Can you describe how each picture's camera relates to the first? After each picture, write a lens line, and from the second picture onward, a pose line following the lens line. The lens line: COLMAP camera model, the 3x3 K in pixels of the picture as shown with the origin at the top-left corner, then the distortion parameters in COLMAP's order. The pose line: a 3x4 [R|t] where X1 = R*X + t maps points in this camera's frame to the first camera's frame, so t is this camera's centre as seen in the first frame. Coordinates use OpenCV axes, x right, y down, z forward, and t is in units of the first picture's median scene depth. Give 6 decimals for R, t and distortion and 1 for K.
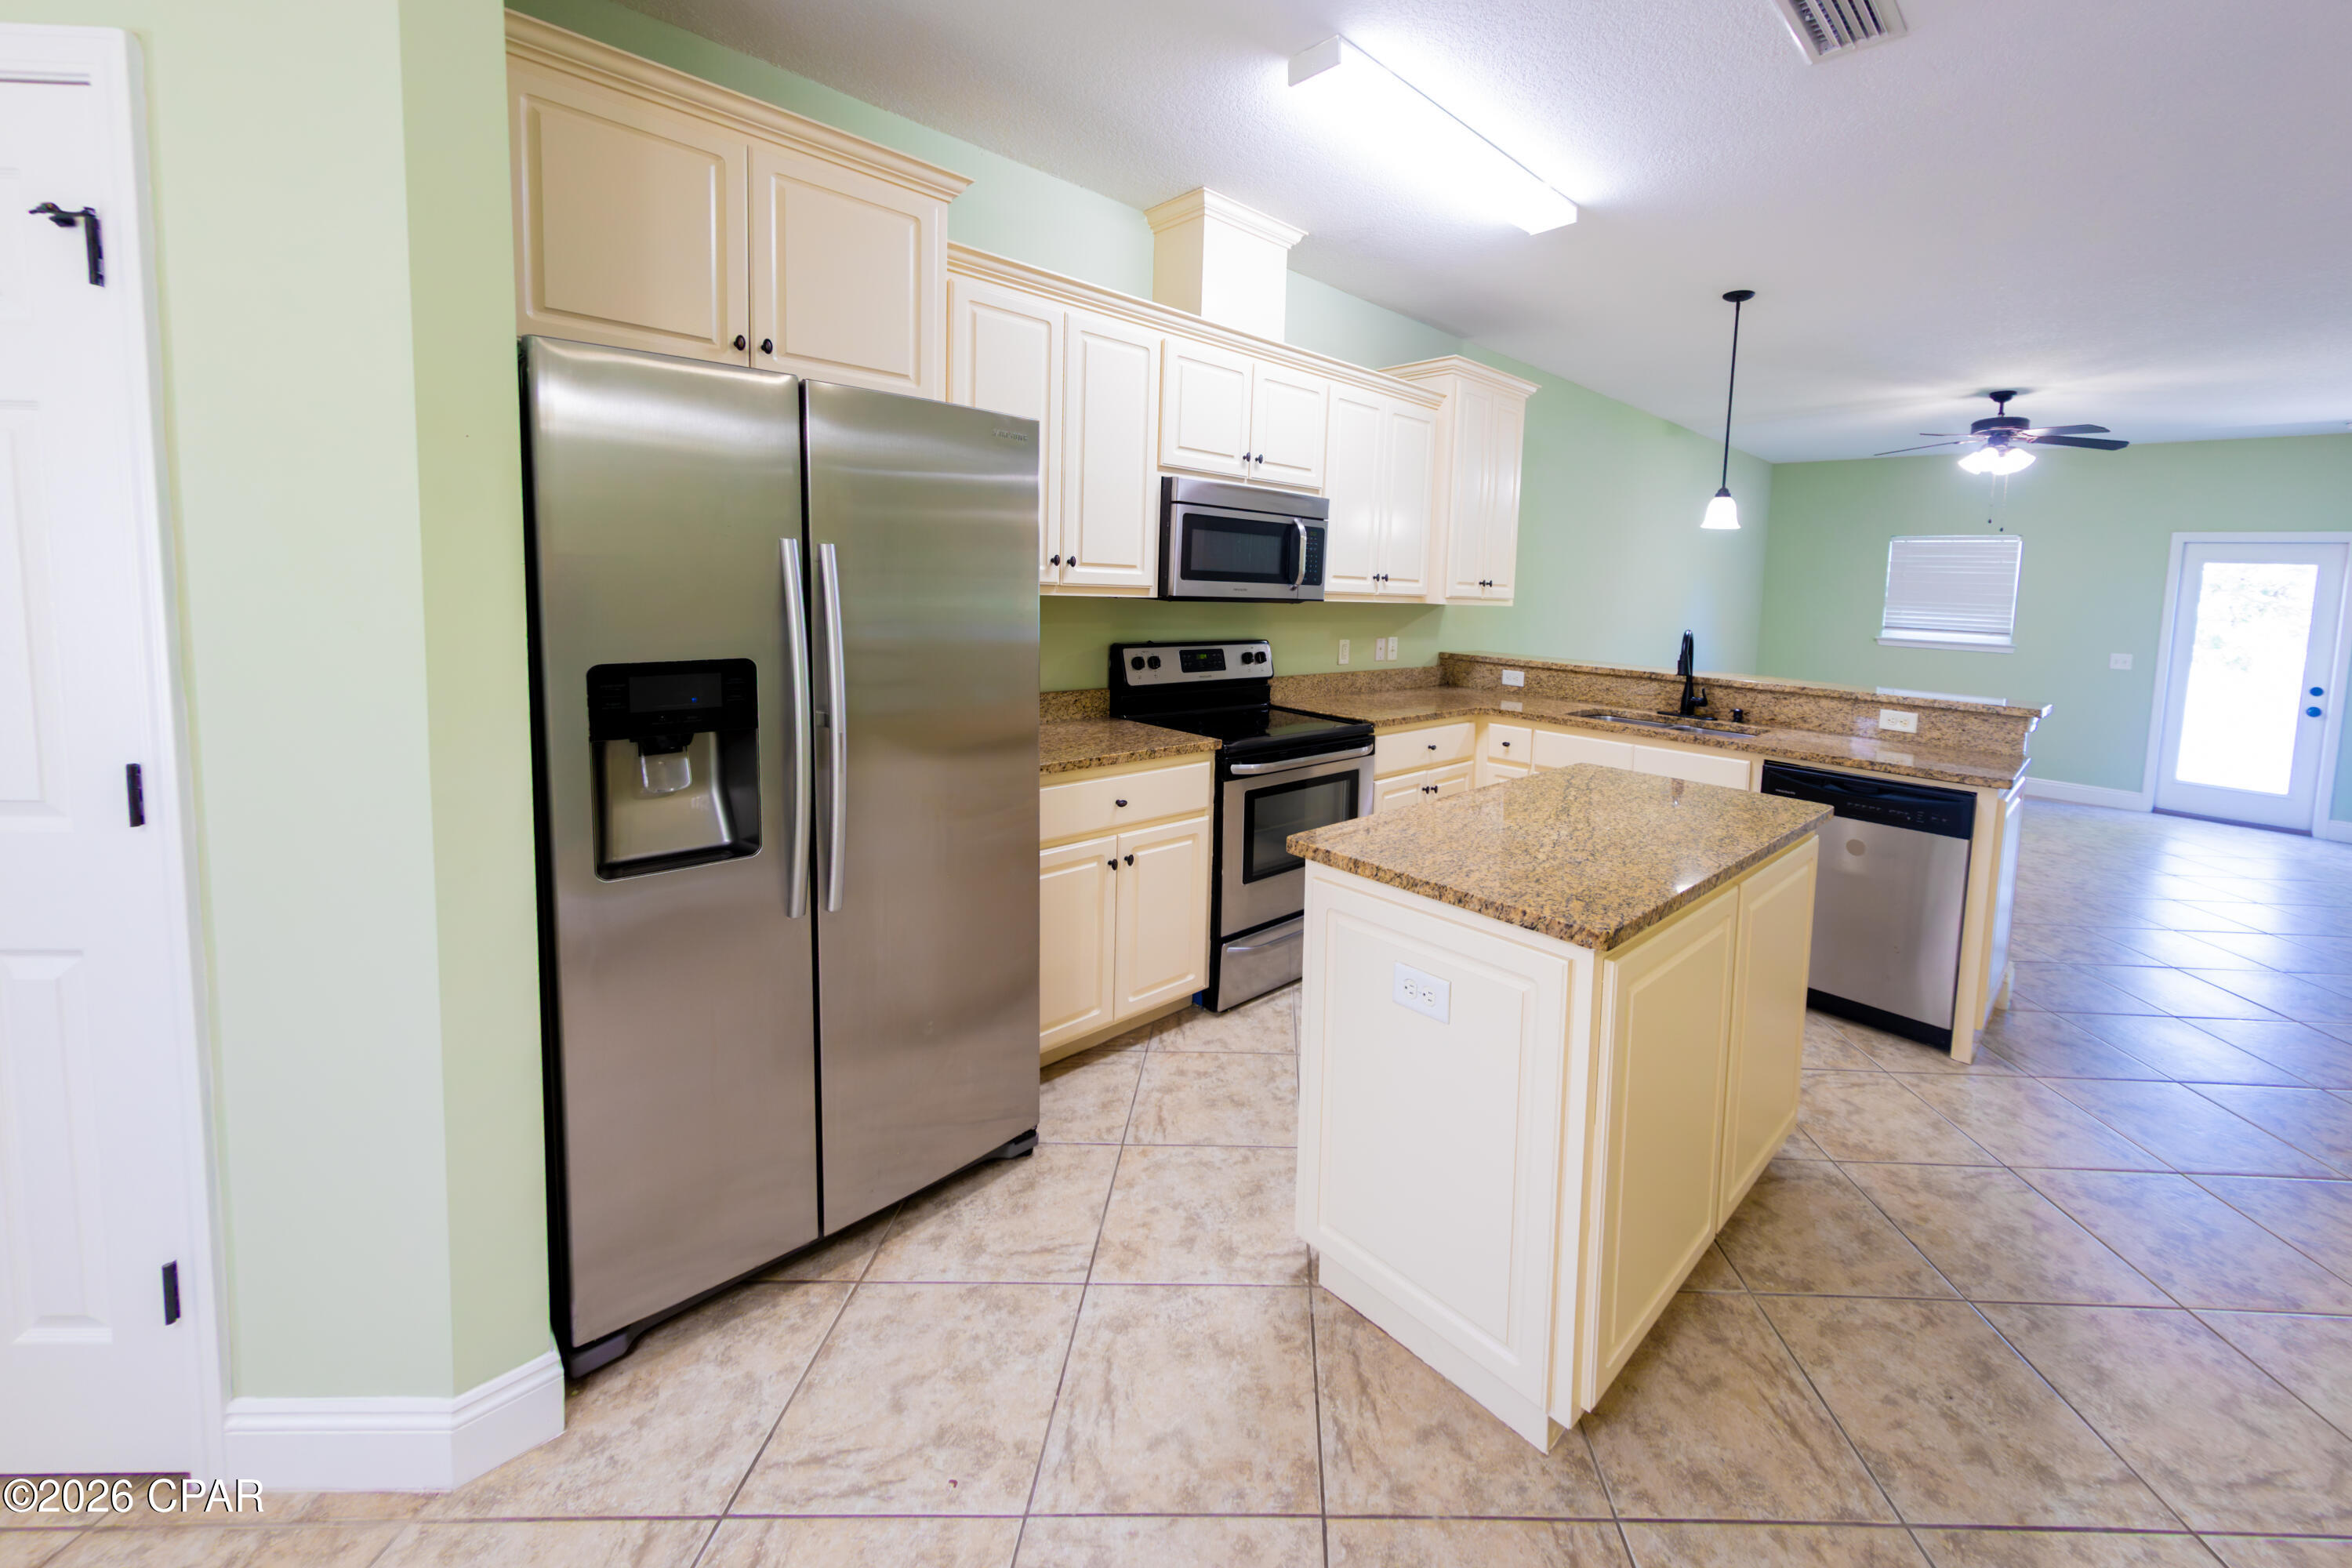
lens RADIAL K [[903.6, 0, 1293.0], [0, 903.6, 651.4], [0, 0, 1]] dist [0.011117, 0.000214]
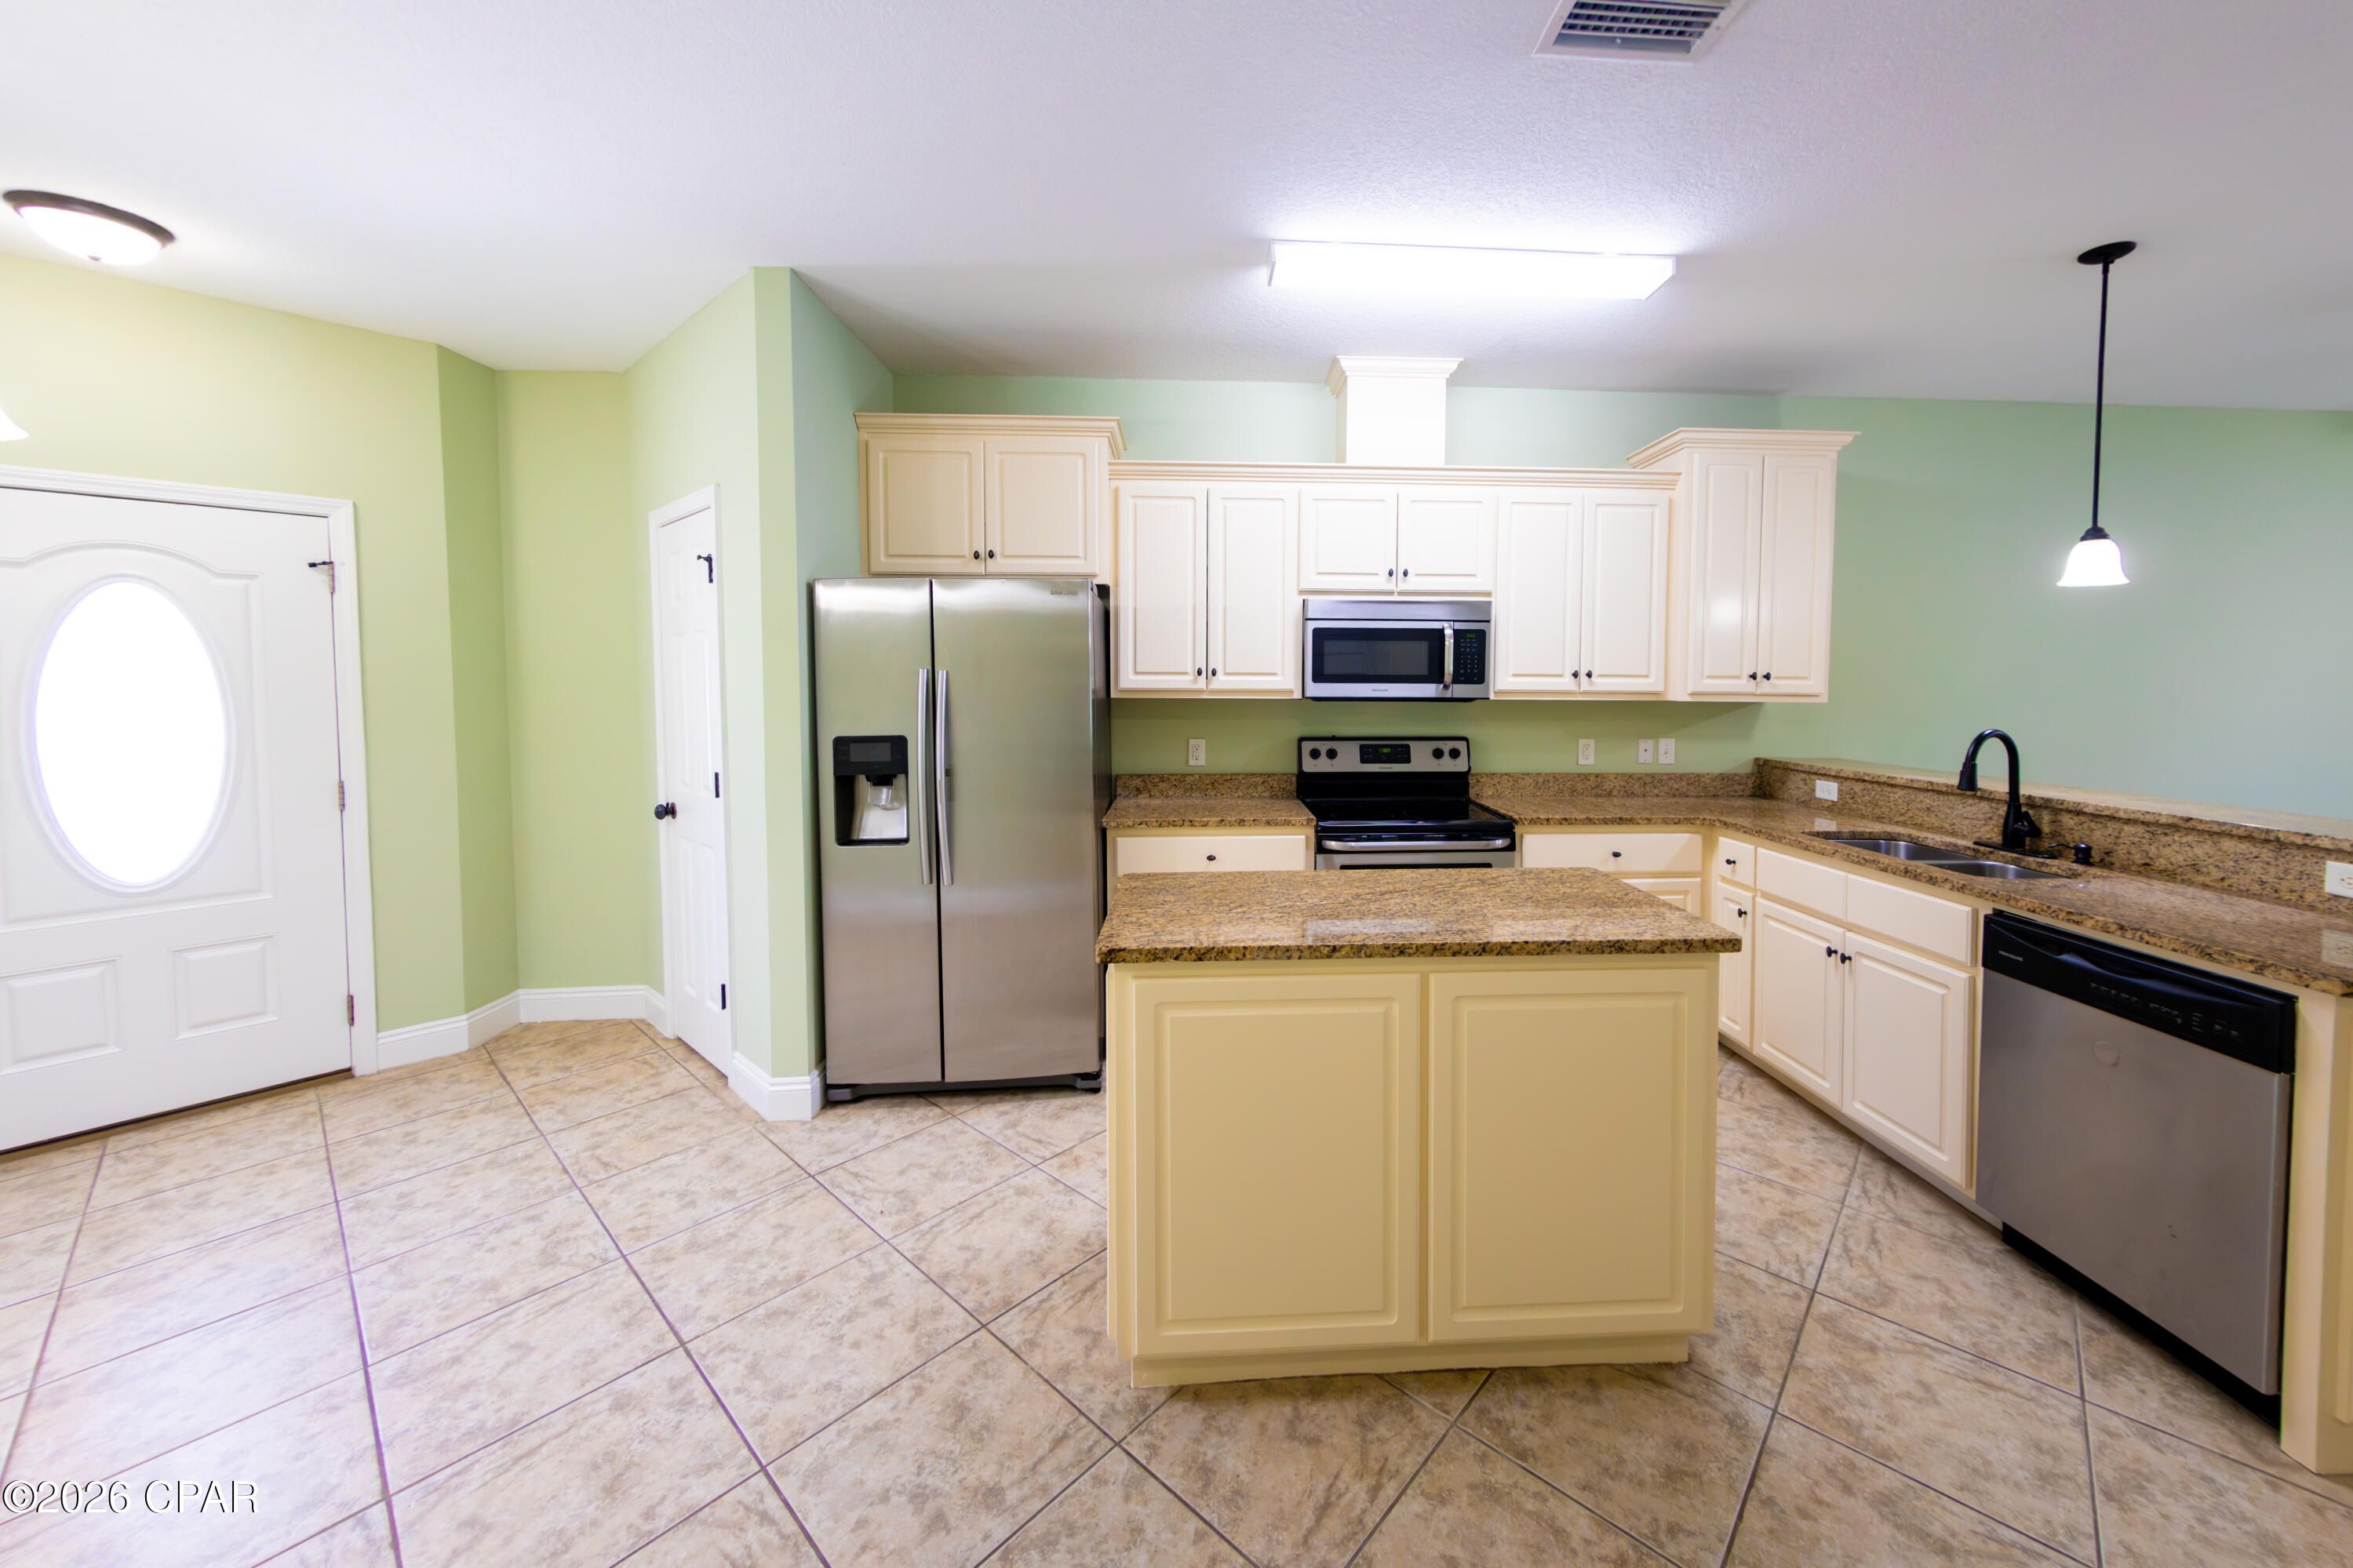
lens RADIAL K [[870.4, 0, 1256.4], [0, 870.4, 712.4], [0, 0, 1]] dist [0.009219, 0.000239]
pose [[0.740380, -0.009278, -0.672124, 0.555491], [-0.026864, 0.998697, -0.043378, 0.010678], [0.671651, 0.050172, 0.739166, 0.092714]]
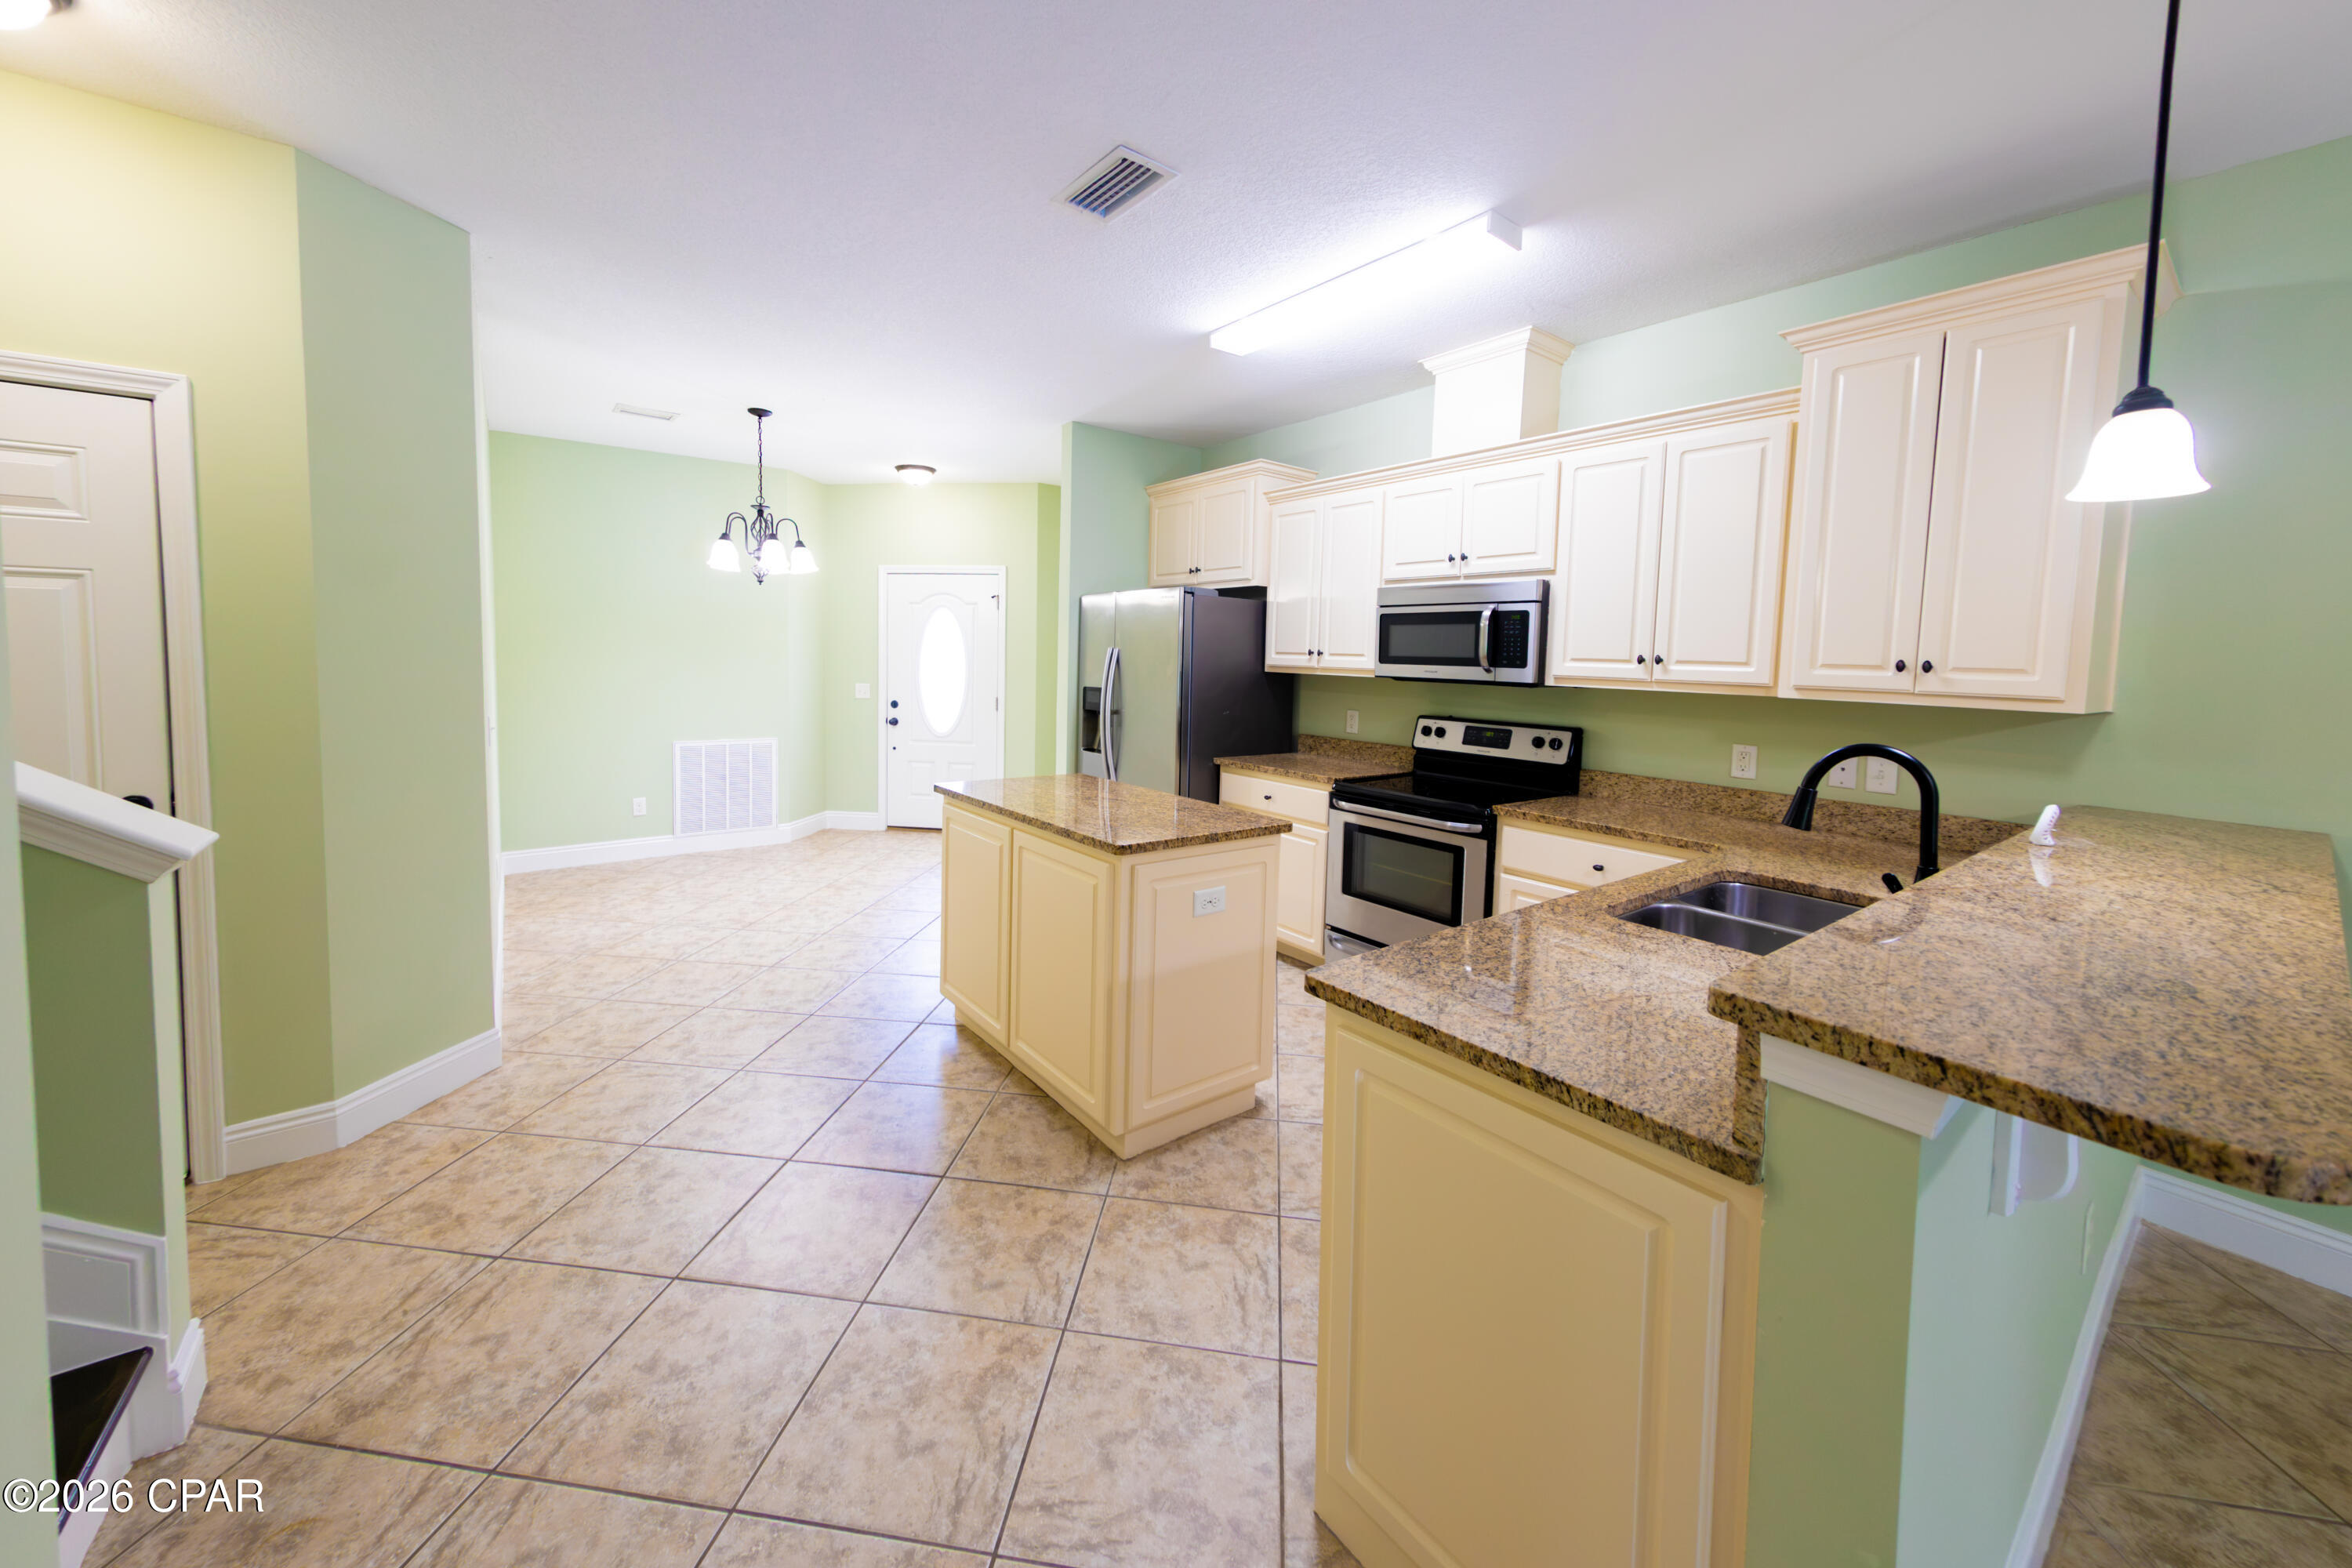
lens RADIAL K [[860.8, 0, 1165.9], [0, 860.8, 712.8], [0, 0, 1]] dist [0.009980, 0.000117]
pose [[-0.152276, 0.023392, -0.988061, 1.105819], [-0.107934, 0.993347, 0.040151, -0.022066], [0.982427, 0.112759, -0.148739, 0.827748]]
